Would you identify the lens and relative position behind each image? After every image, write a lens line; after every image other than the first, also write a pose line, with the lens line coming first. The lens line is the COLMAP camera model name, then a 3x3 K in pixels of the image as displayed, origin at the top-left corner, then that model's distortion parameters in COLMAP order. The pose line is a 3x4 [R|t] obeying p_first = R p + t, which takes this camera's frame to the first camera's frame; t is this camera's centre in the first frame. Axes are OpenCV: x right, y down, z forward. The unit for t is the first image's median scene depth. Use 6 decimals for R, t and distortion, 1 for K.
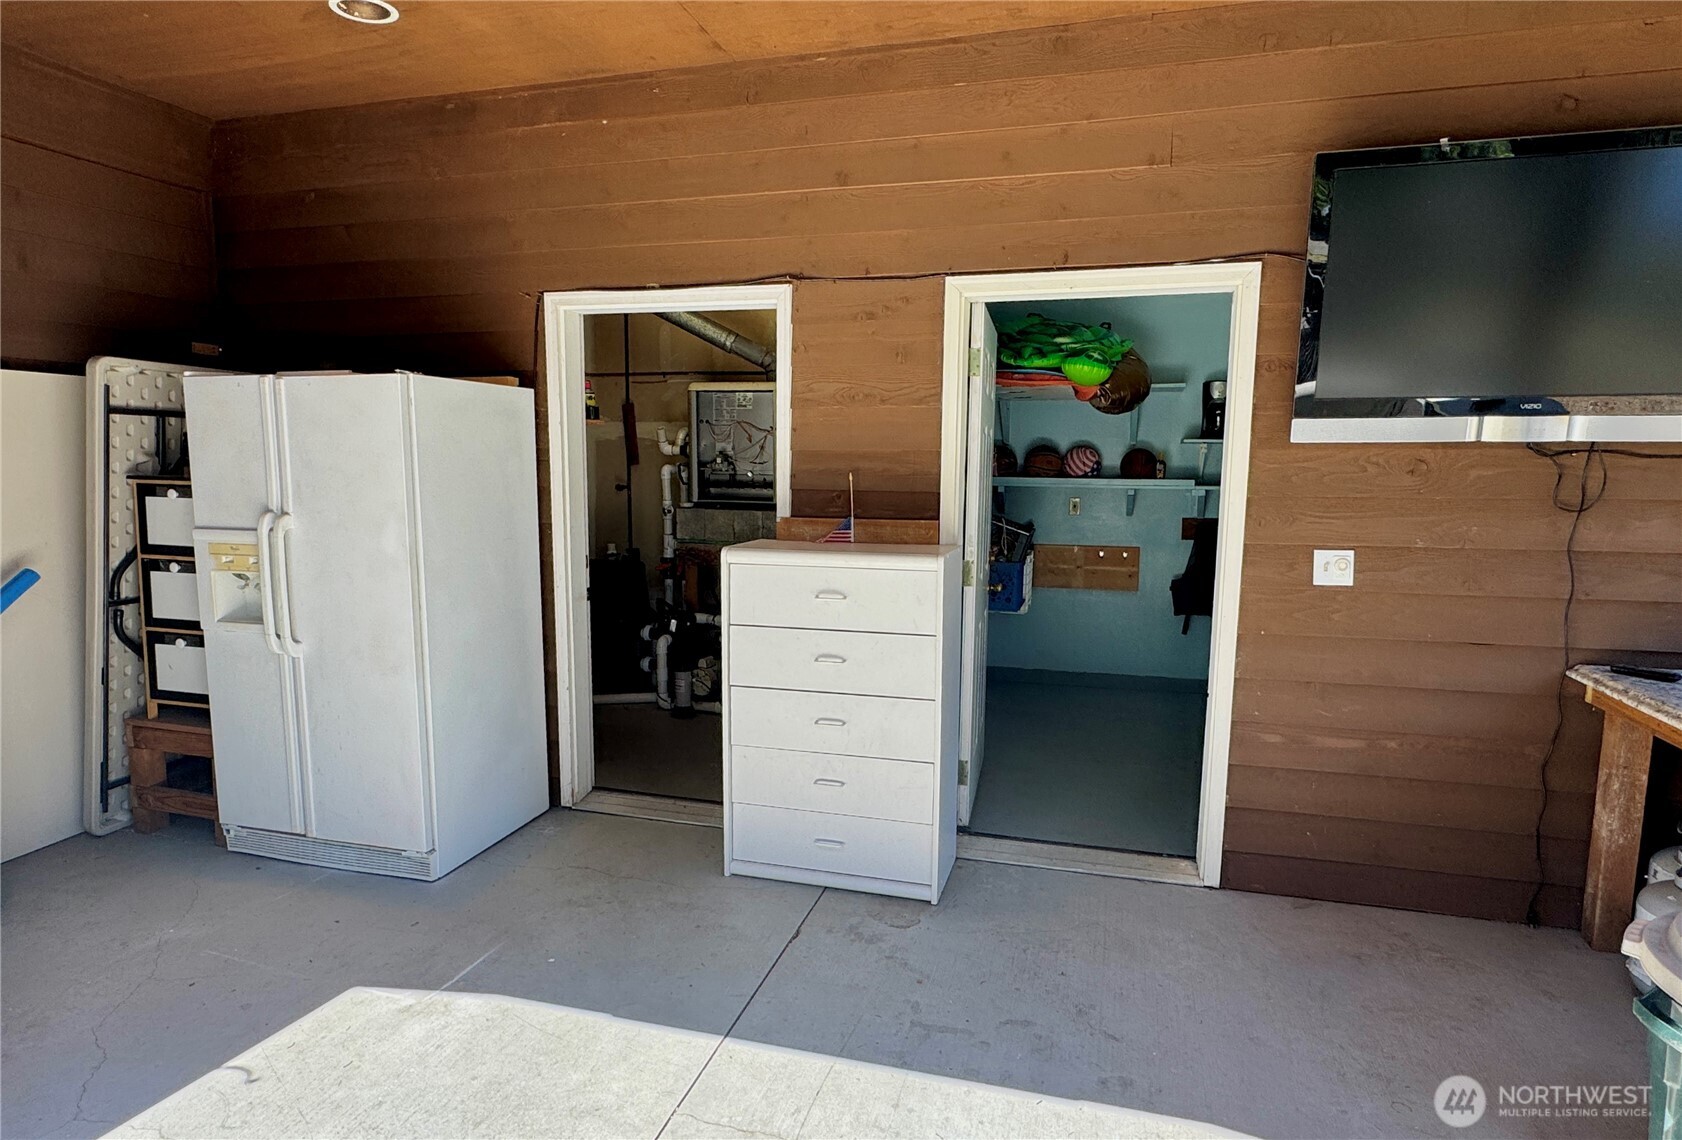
lens RADIAL K [[953.2, 0, 838.2], [0, 953.2, 576.9], [0, 0, 1]] dist [0.001047, 0.000342]
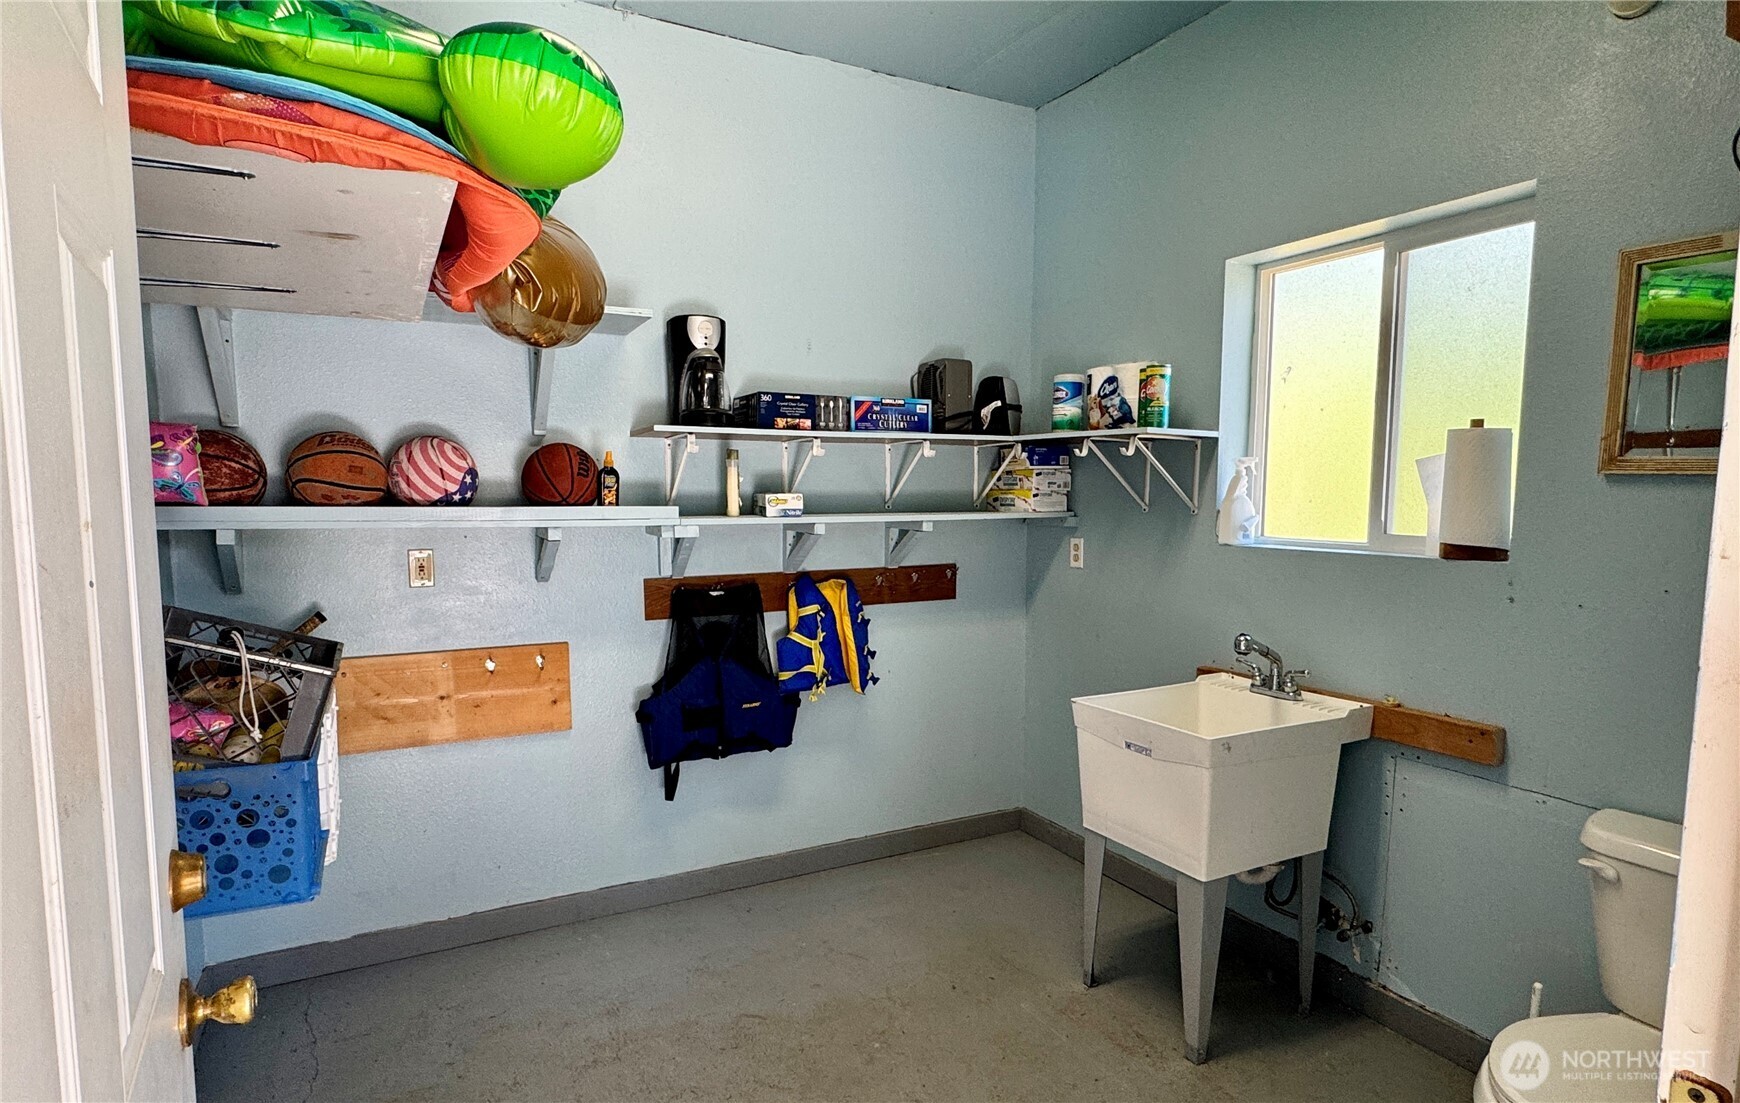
lens RADIAL K [[940.6, 0, 864.8], [0, 940.6, 592.7], [0, 0, 1]] dist [0.005113, 0.000549]
pose [[0.727207, -0.079654, 0.681781, 0.096209], [0.085573, 0.996016, 0.025092, -0.056816], [-0.681063, 0.040095, 0.731126, 0.538104]]
